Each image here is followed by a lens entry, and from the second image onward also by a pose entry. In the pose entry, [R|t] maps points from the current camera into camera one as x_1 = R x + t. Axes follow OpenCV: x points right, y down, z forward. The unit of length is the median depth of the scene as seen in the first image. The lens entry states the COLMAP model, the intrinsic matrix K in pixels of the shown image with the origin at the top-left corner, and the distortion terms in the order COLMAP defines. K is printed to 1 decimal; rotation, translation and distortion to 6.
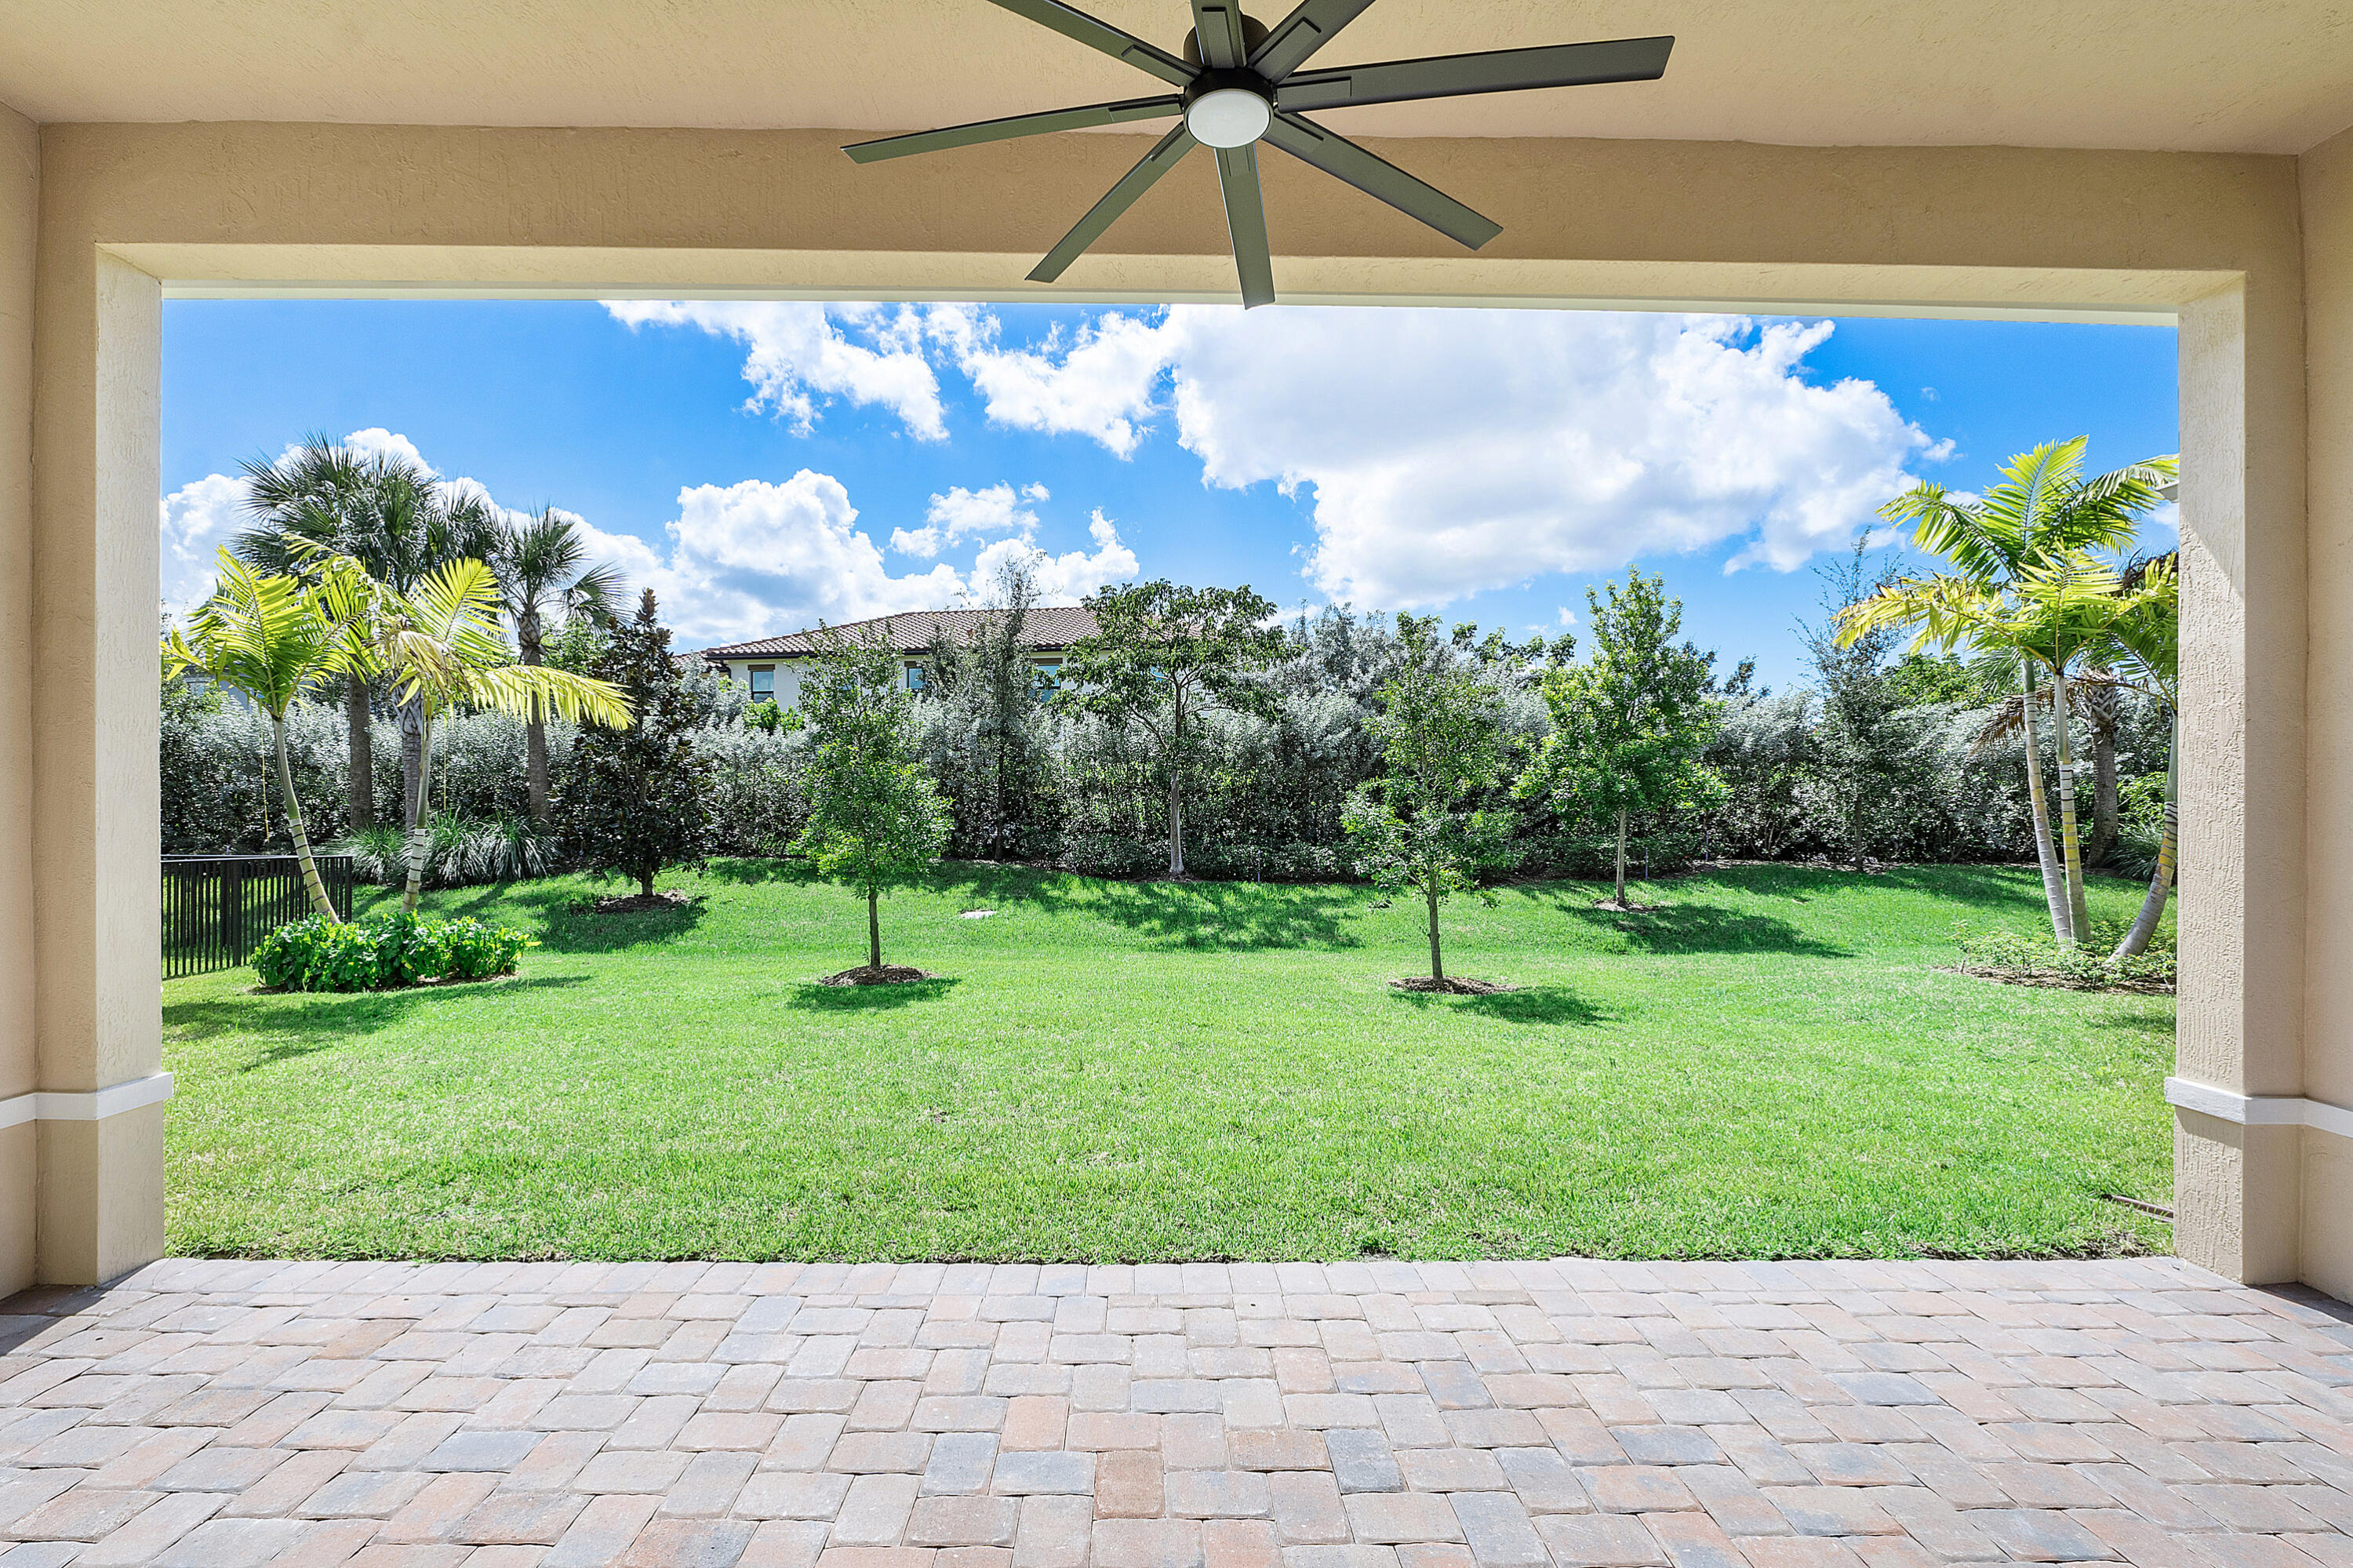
lens RADIAL K [[994.1, 0, 1157.0], [0, 994.1, 785.9], [0, 0, 1]] dist [-0.008571, 0.000862]
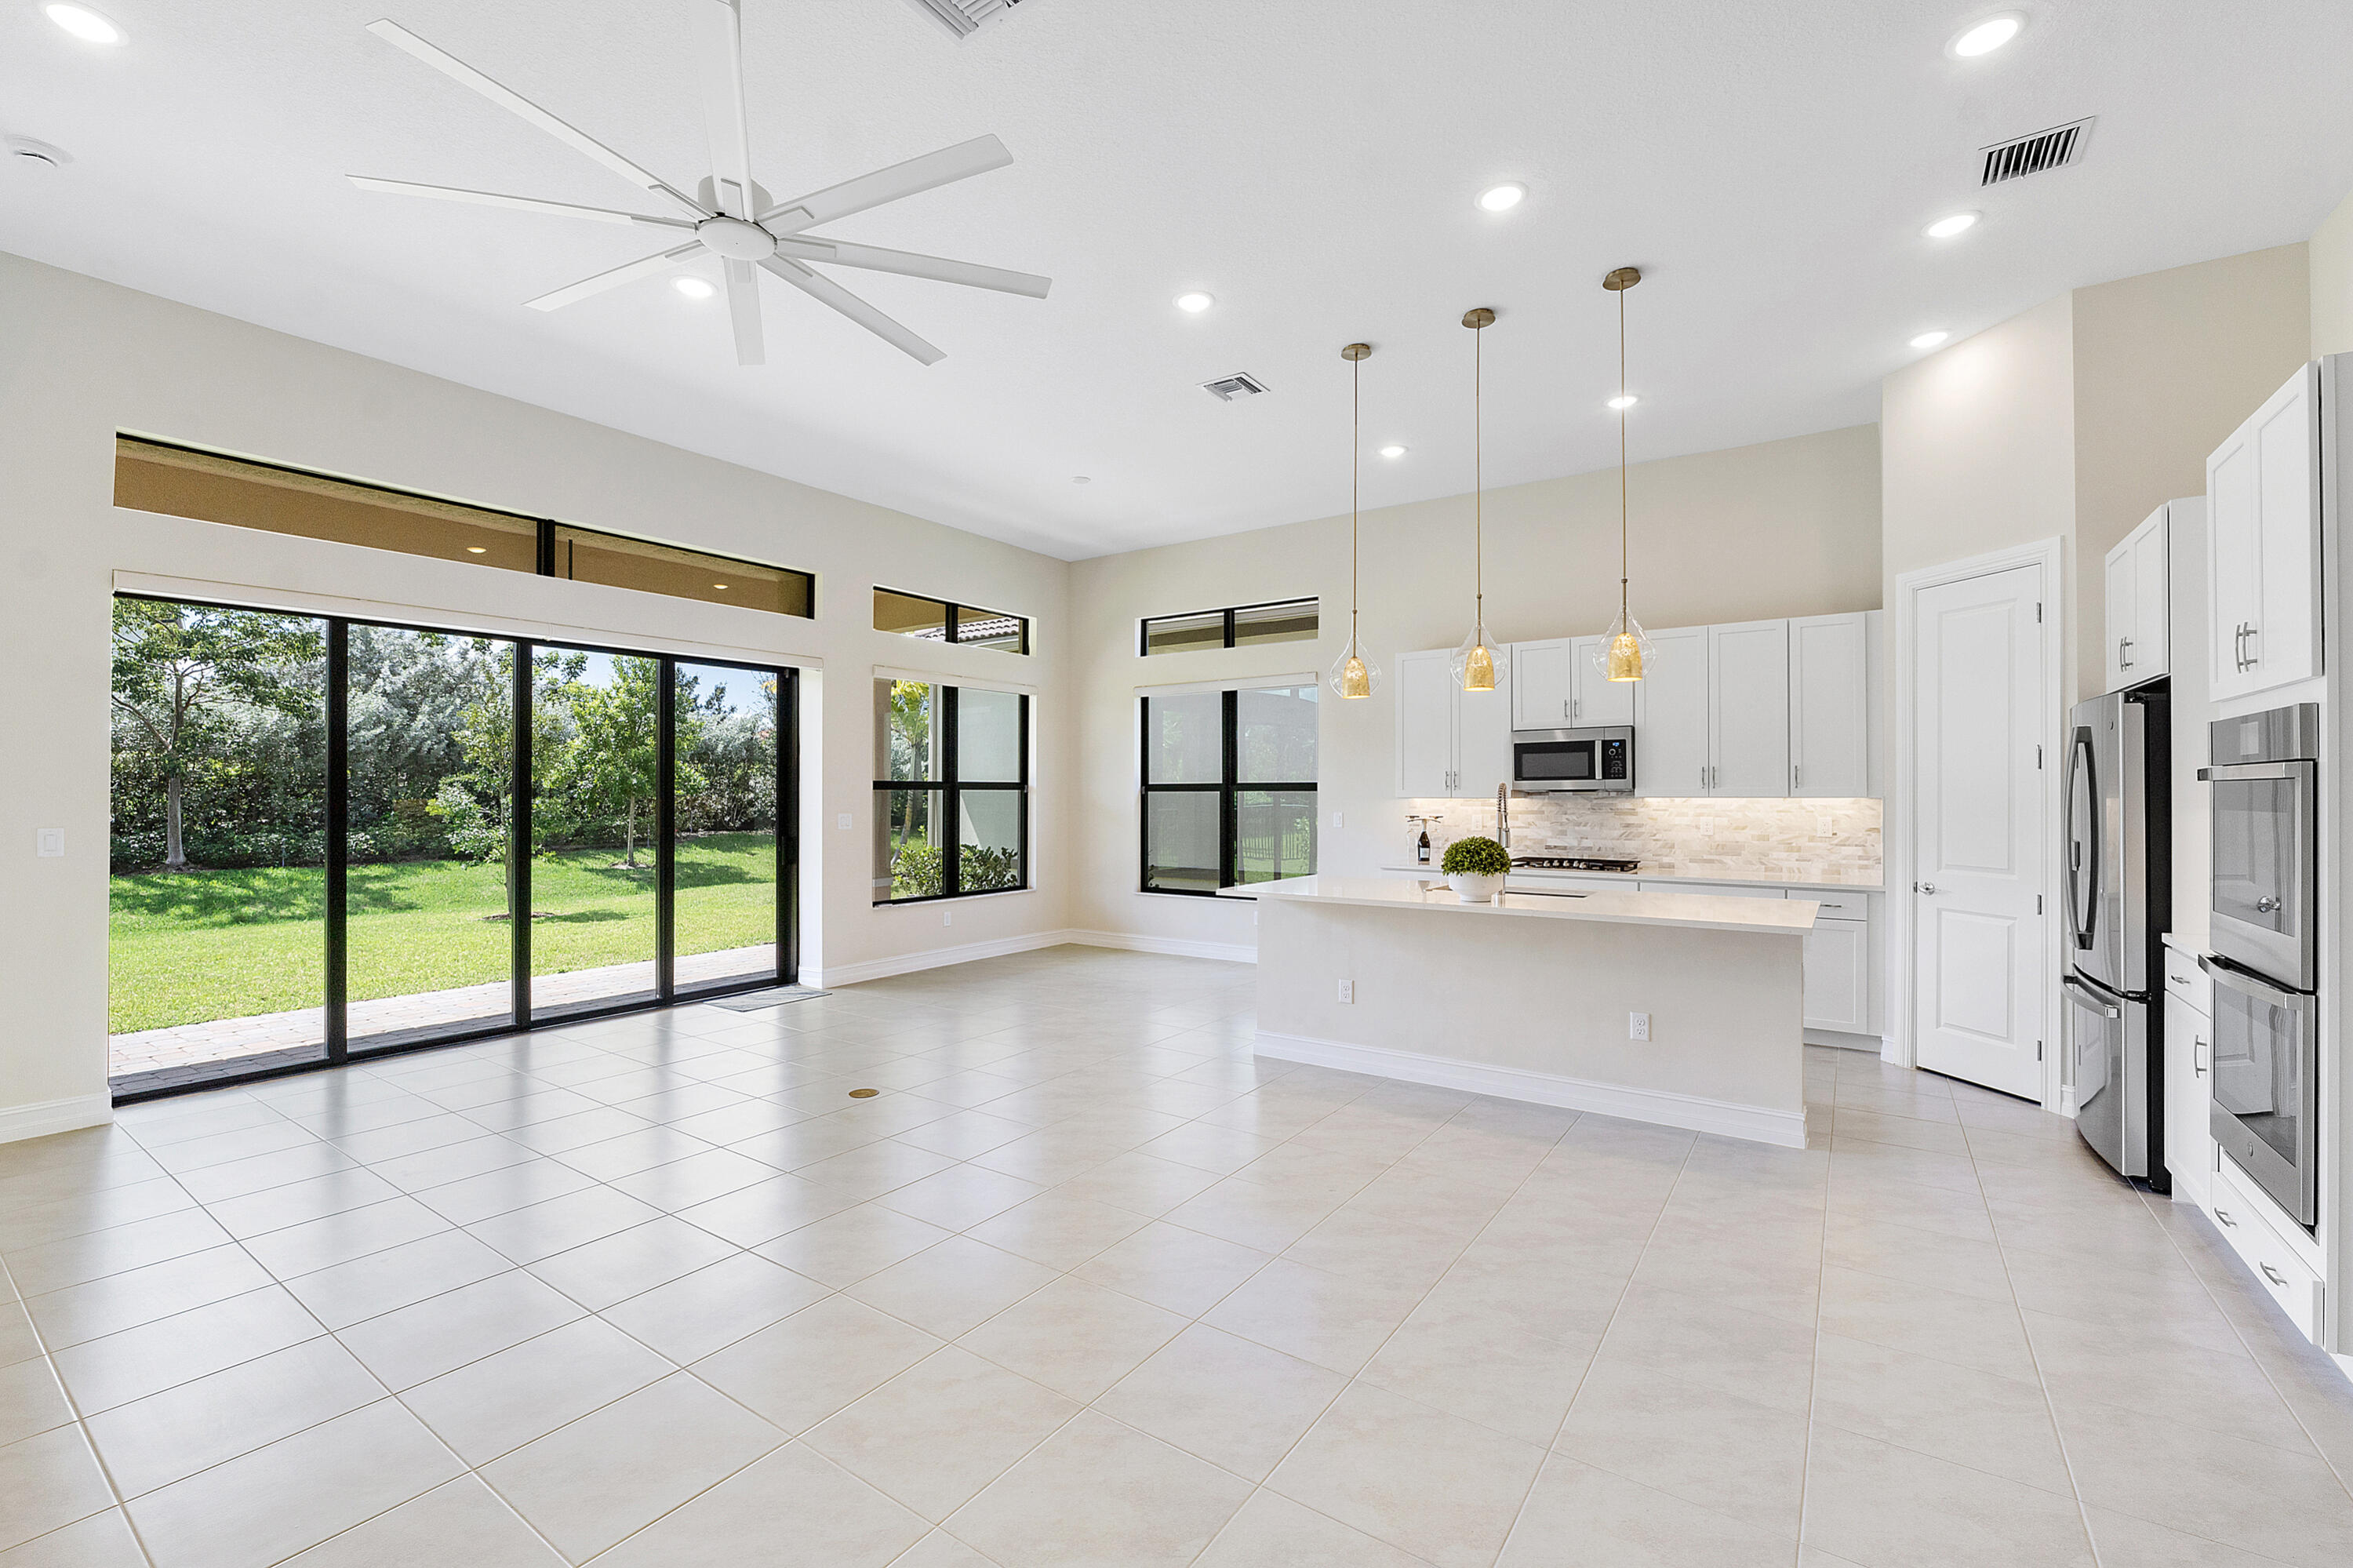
lens RADIAL K [[994.1, 0, 1157.8], [0, 994.1, 780.7], [0, 0, 1]] dist [-0.008571, 0.000862]
pose [[0.585019, 0.002661, 0.811015, -0.218603], [-0.009409, 0.999950, 0.003506, -0.008826], [-0.810965, -0.009682, 0.585015, -0.393061]]
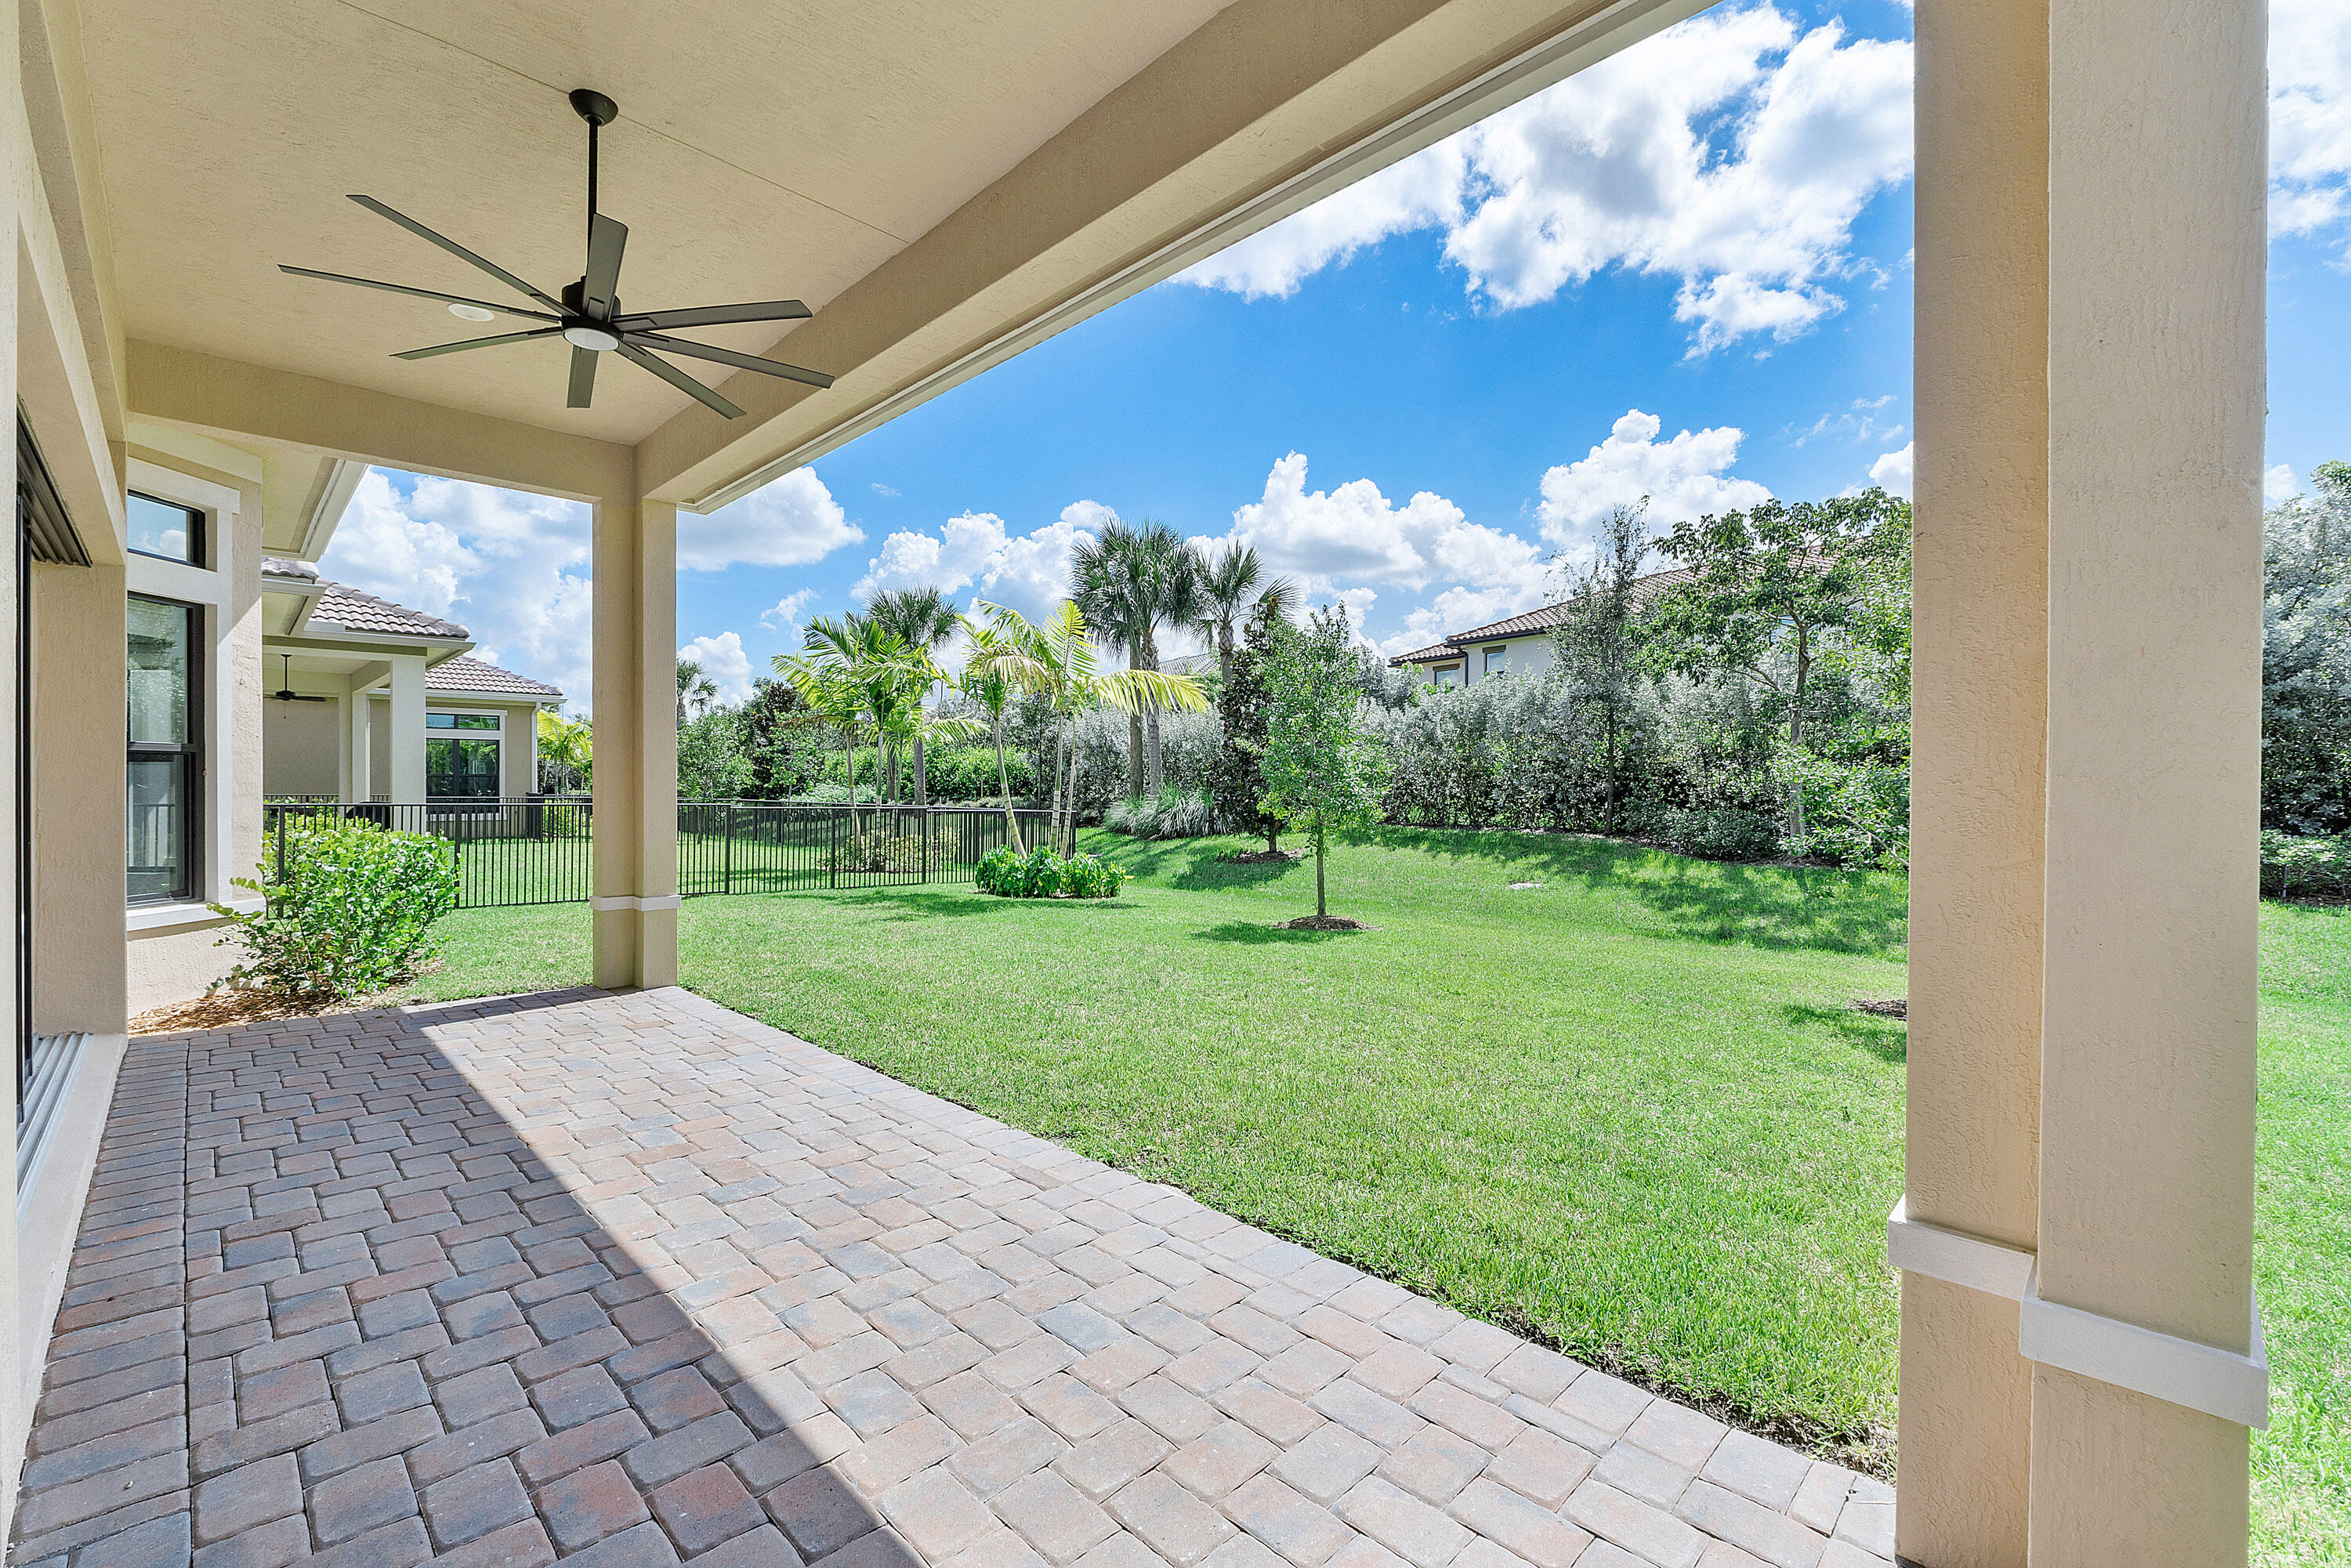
lens RADIAL K [[993.2, 0, 1177.5], [0, 993.2, 785.5], [0, 0, 1]] dist [-0.008571, 0.000862]
pose [[0.702779, 0.001167, -0.711407, 0.254696], [0.012908, 0.999813, 0.014391, 0.010712], [0.711291, -0.019297, 0.702633, 0.065984]]
